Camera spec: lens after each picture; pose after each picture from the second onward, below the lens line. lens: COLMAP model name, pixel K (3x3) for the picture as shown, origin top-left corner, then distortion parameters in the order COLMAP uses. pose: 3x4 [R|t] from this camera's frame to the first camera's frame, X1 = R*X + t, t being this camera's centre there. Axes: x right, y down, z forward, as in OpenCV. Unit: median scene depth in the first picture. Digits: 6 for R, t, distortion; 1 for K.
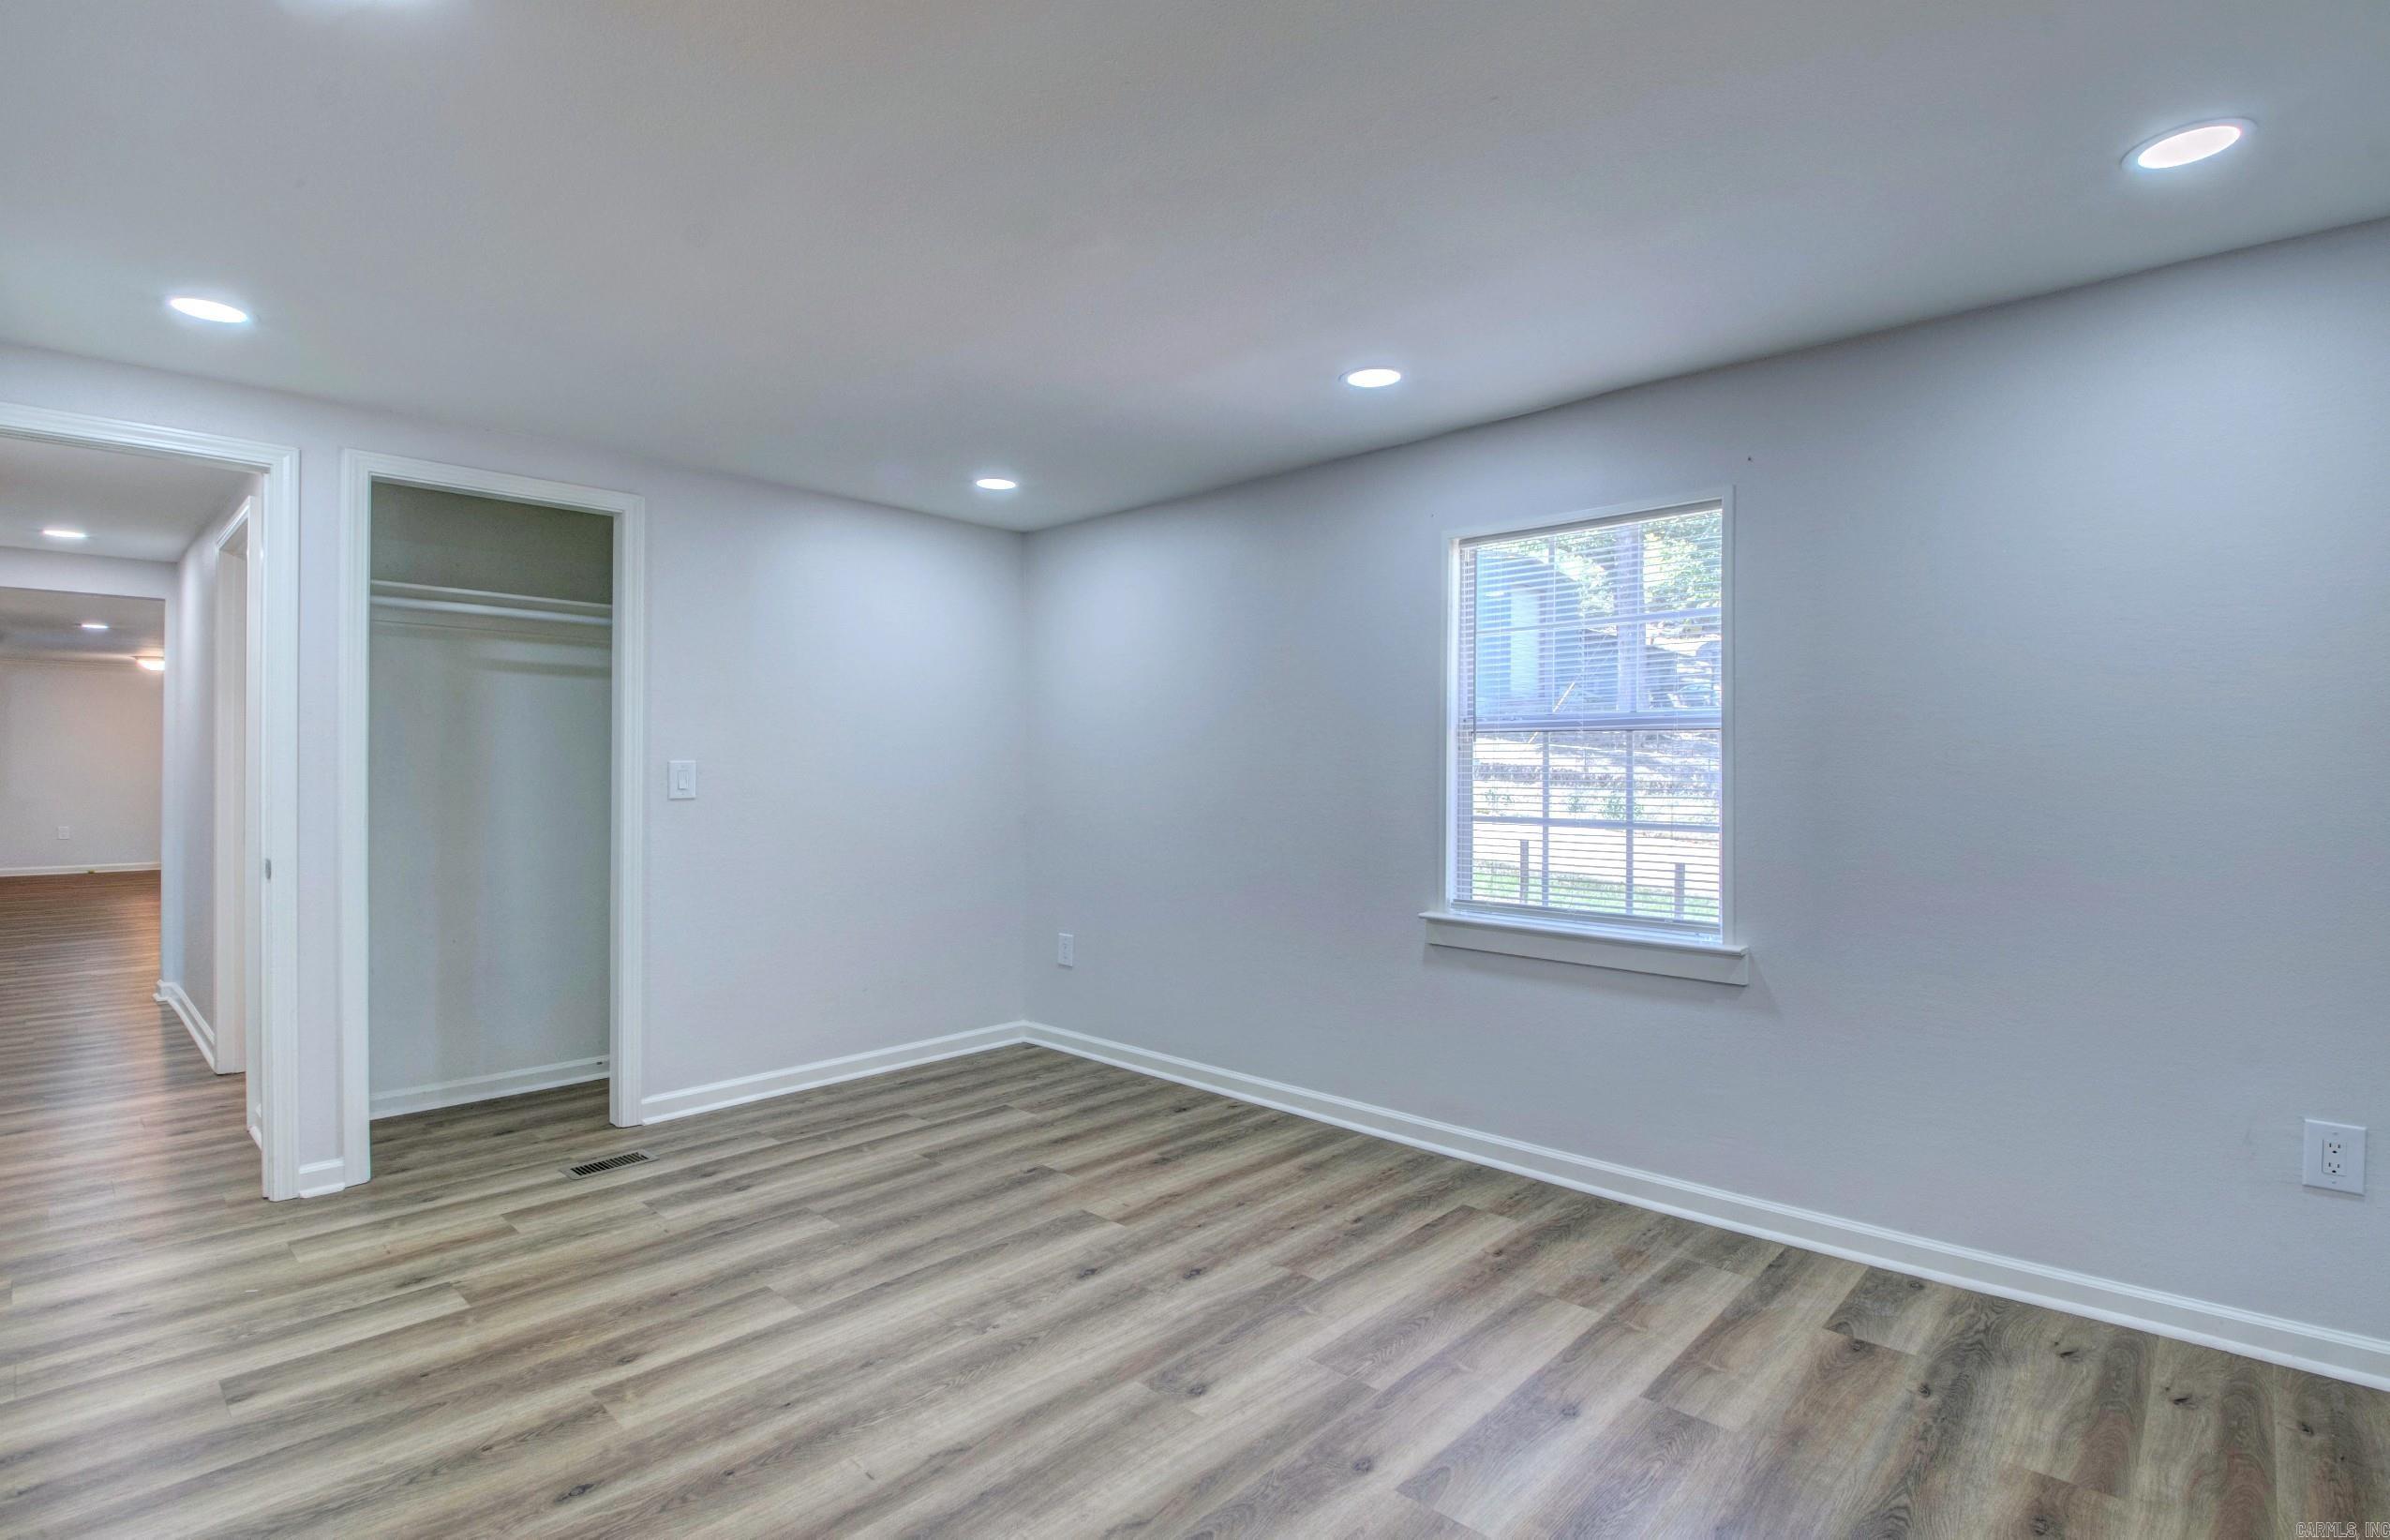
lens RADIAL K [[1131.2, 0, 1190.2], [0, 1131.2, 752.1], [0, 0, 1]] dist [0.019656, -0.030054]
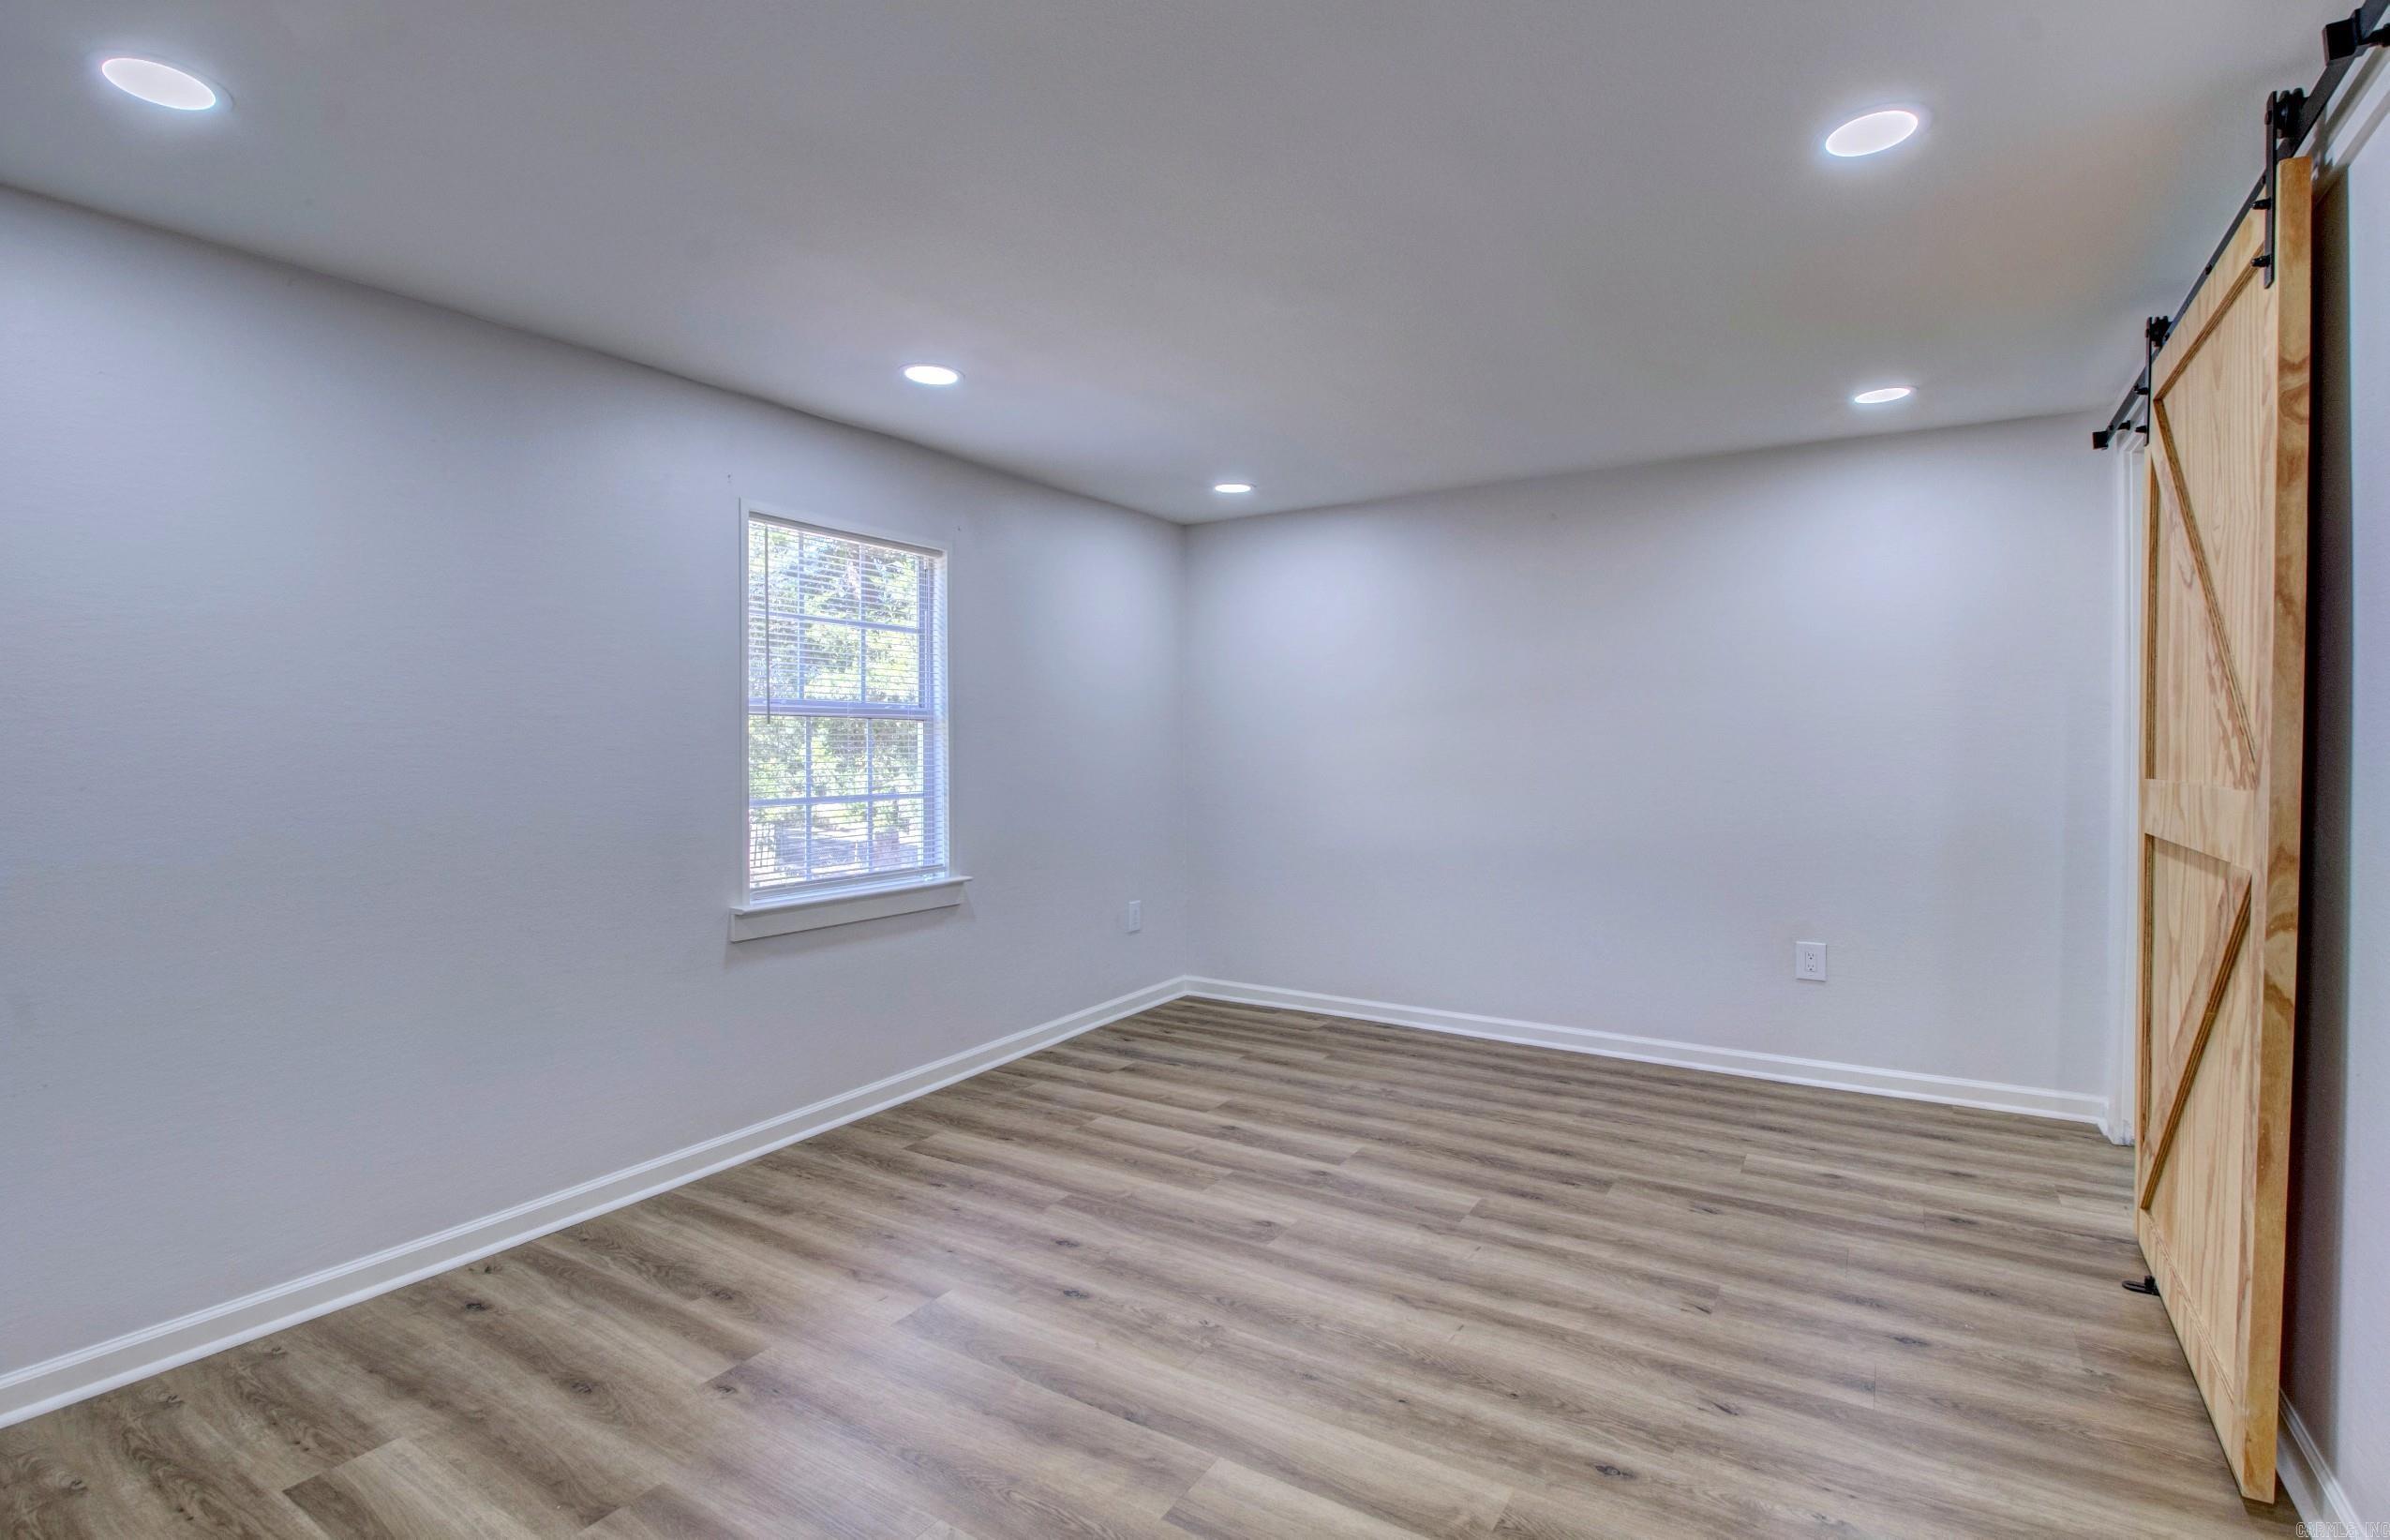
lens RADIAL K [[1112.3, 0, 1189.8], [0, 1112.3, 757.6], [0, 0, 1]] dist [0.019605, -0.028615]
pose [[-0.197102, -0.011667, 0.980314, -1.055385], [-0.005522, 0.999927, 0.010790, 0.012439], [-0.980367, -0.003287, -0.197152, 1.155224]]
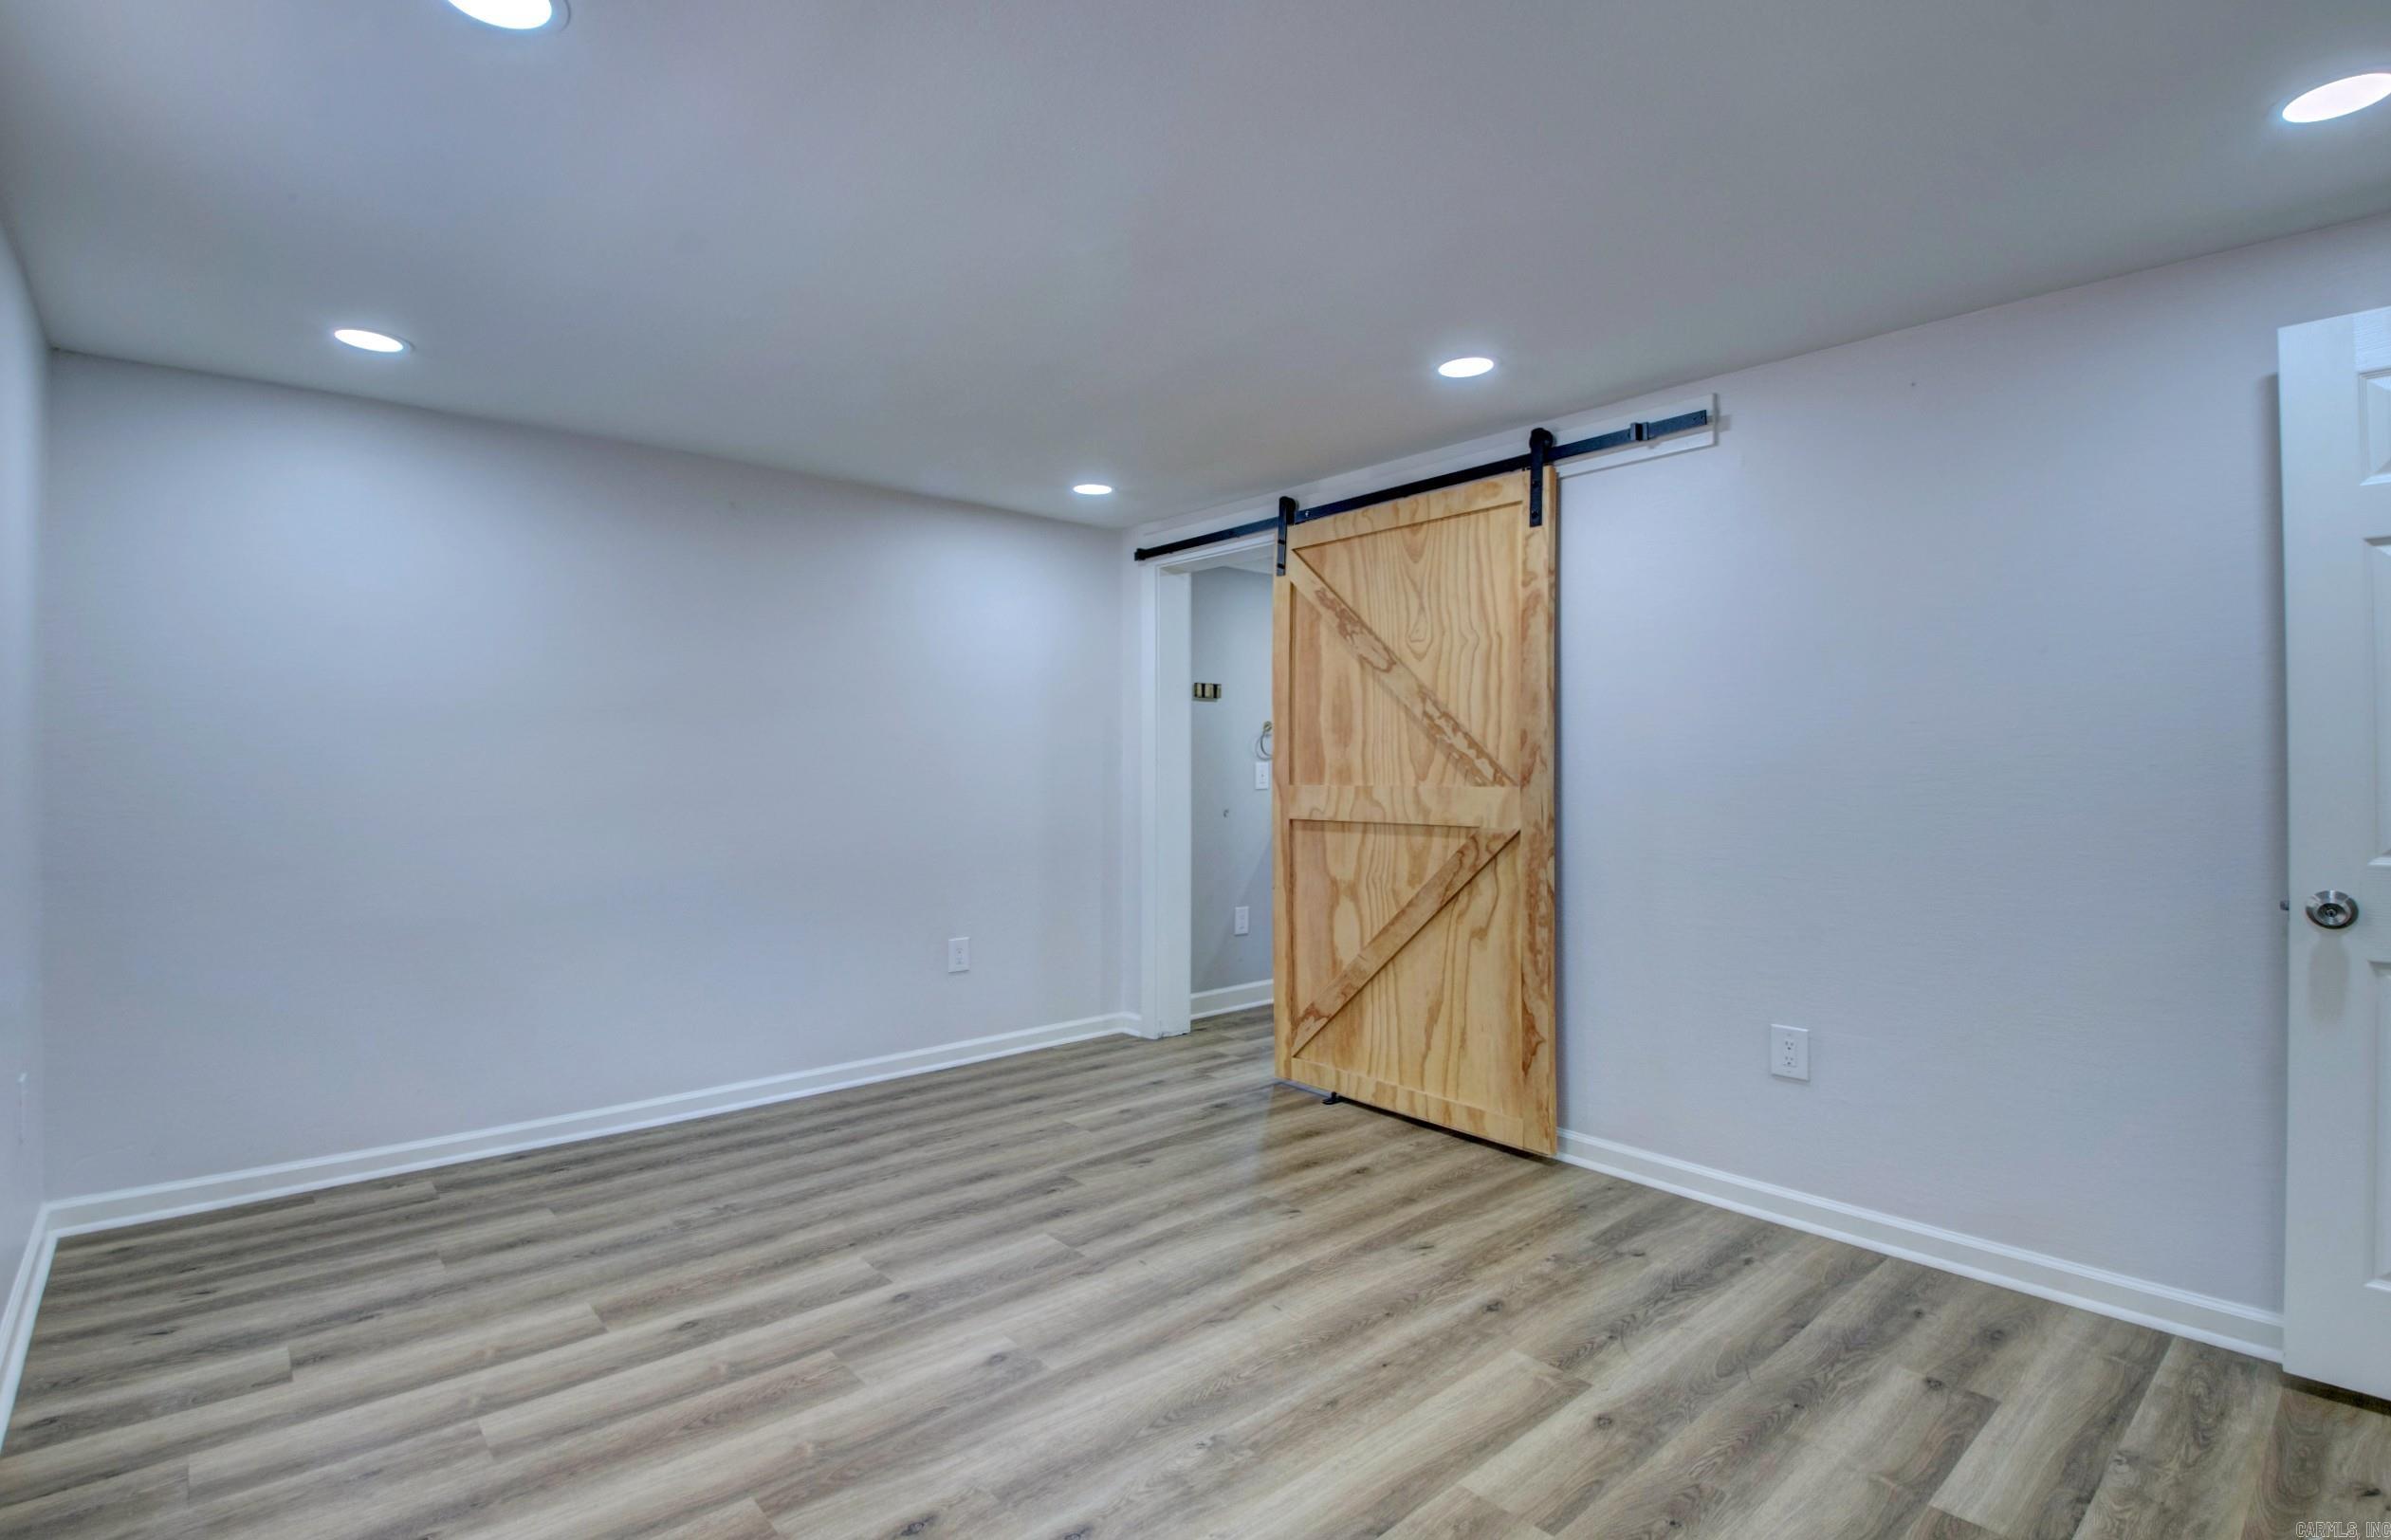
lens RADIAL K [[1112.6, 0, 1190.3], [0, 1112.6, 757.6], [0, 0, 1]] dist [0.019605, -0.028615]
pose [[-0.995901, 0.002900, 0.090406, -0.228448], [0.001396, 0.999860, -0.016694, 0.022647], [-0.090442, -0.016499, -0.995765, 1.738765]]
